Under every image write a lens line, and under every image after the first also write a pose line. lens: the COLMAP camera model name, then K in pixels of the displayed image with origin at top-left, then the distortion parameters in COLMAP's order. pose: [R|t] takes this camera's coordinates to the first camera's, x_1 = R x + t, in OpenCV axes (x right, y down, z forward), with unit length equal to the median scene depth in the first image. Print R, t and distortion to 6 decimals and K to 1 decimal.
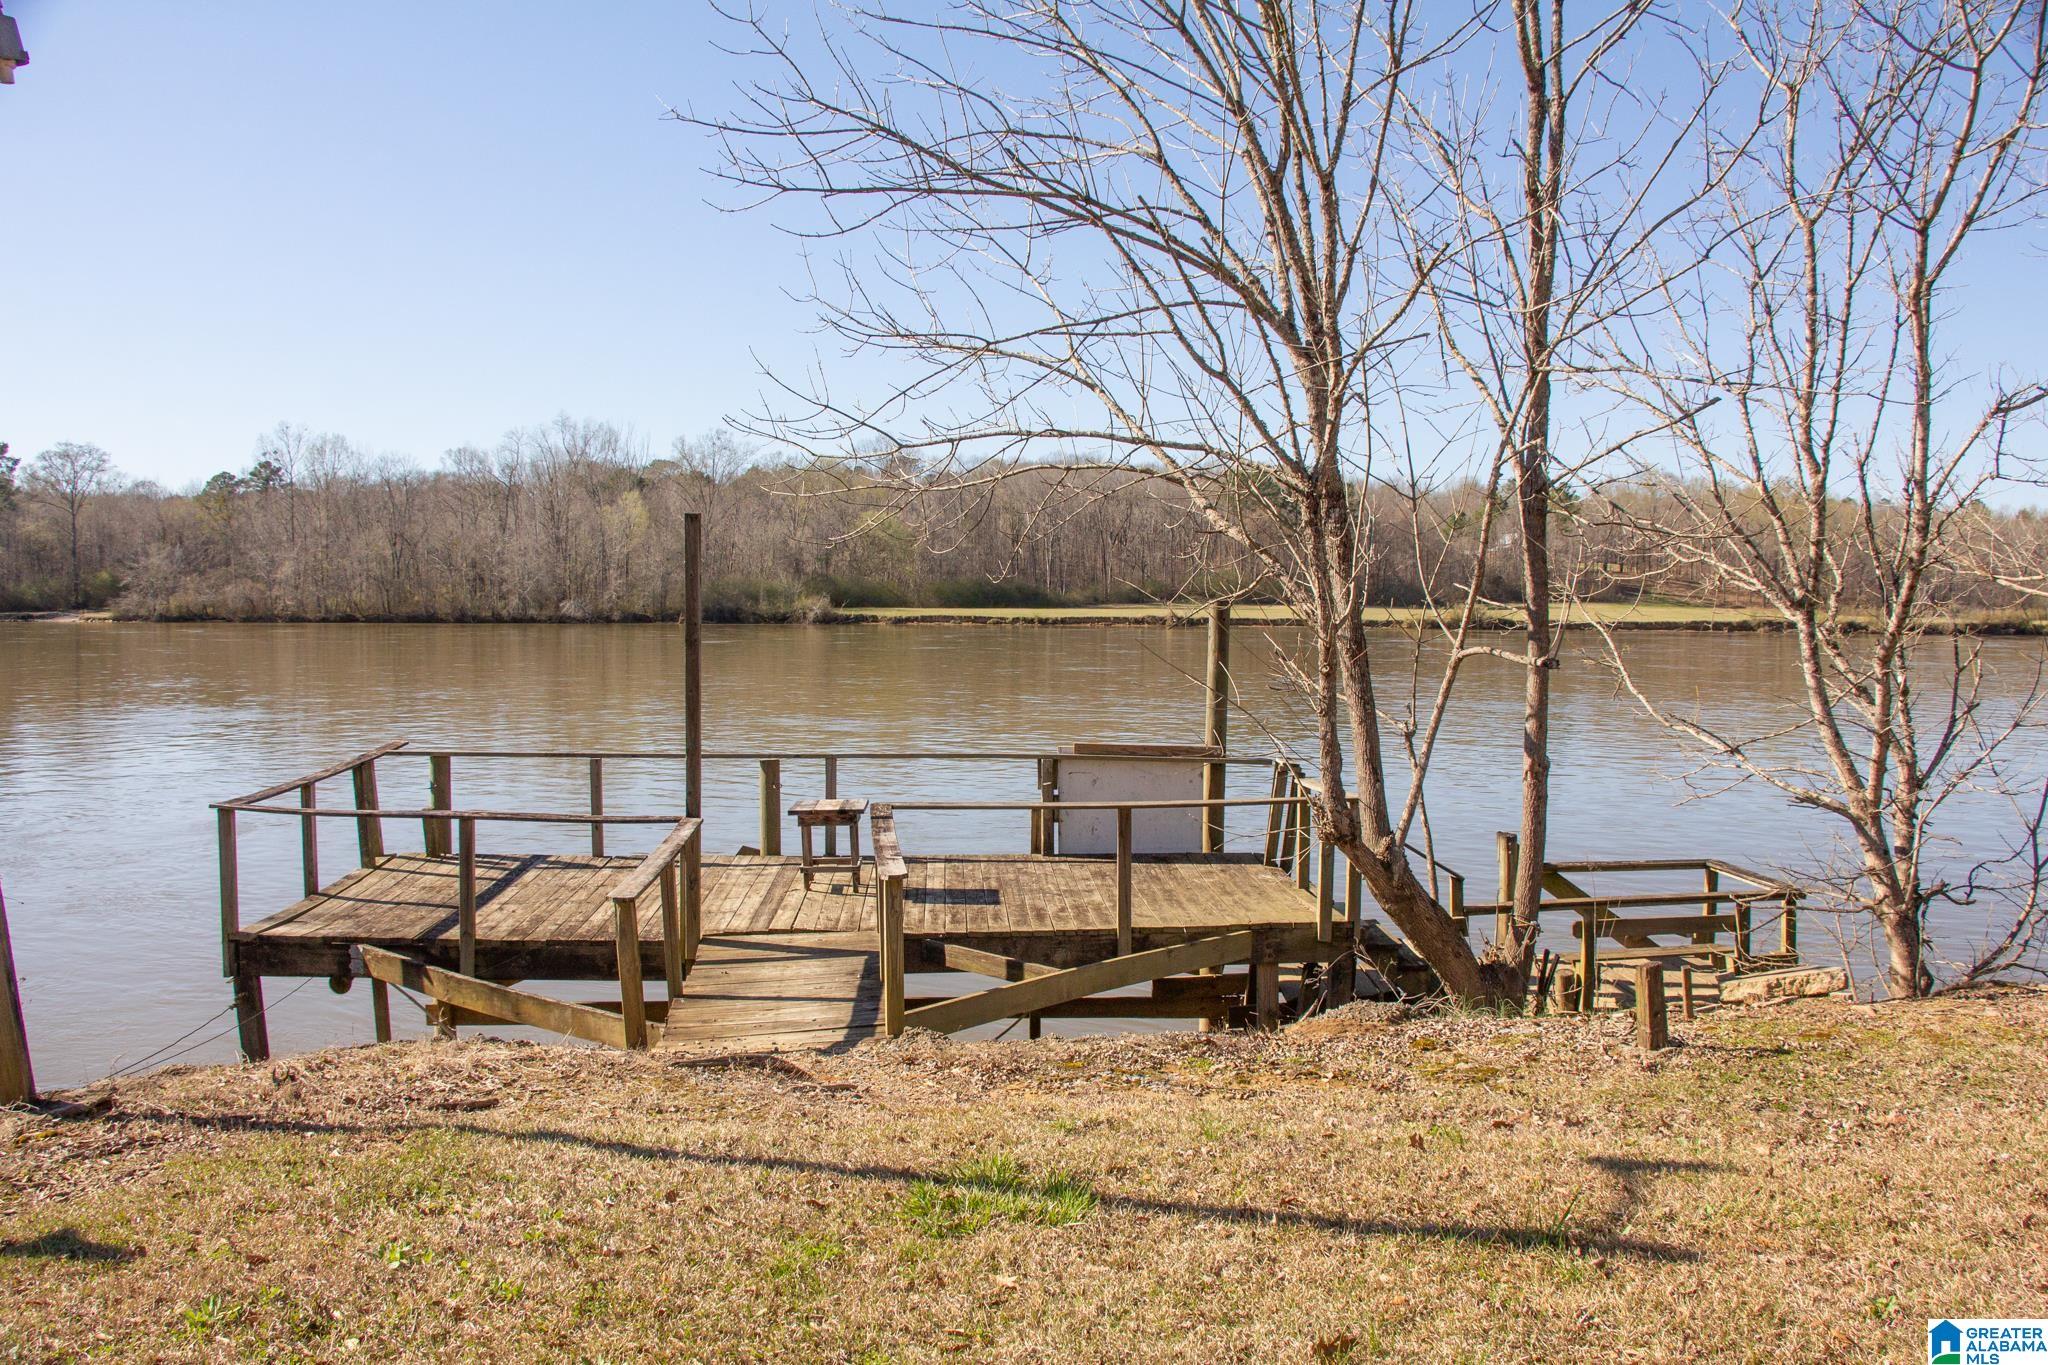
lens RADIAL K [[1716.2, 0, 1012.2], [0, 1716.2, 679.2], [0, 0, 1]] dist [-0.177740, 0.140846]
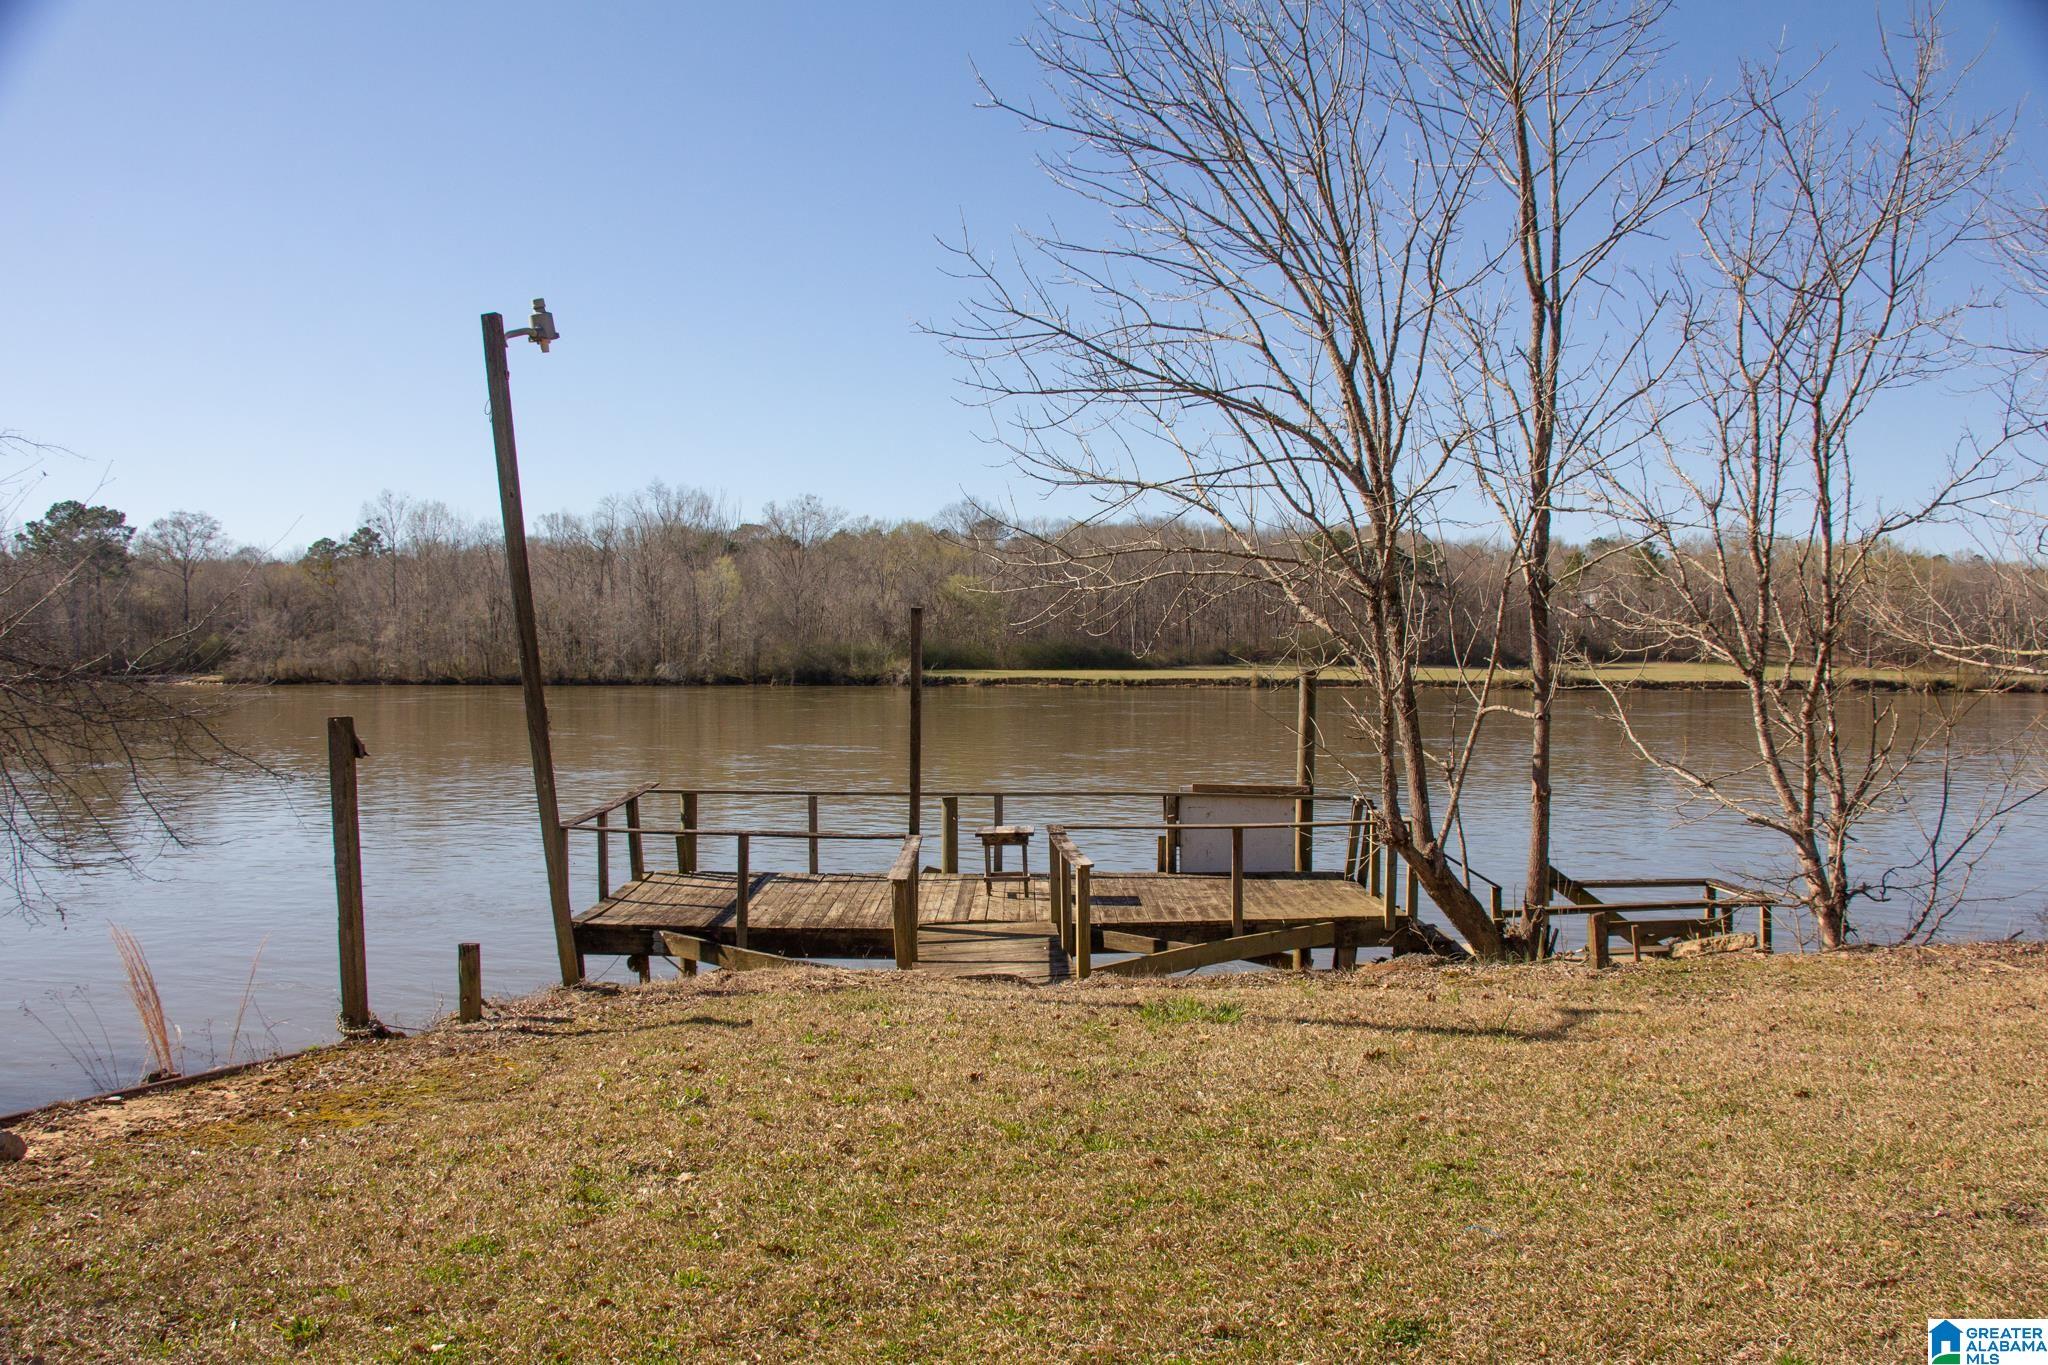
lens RADIAL K [[1716.2, 0, 995.0], [0, 1716.2, 696.4], [0, 0, 1]] dist [-0.177740, 0.140846]
pose [[0.998286, -0.002368, -0.058472, -0.034602], [0.000859, 0.999666, -0.025830, 0.005730], [0.058513, 0.025736, 0.997955, -0.259409]]
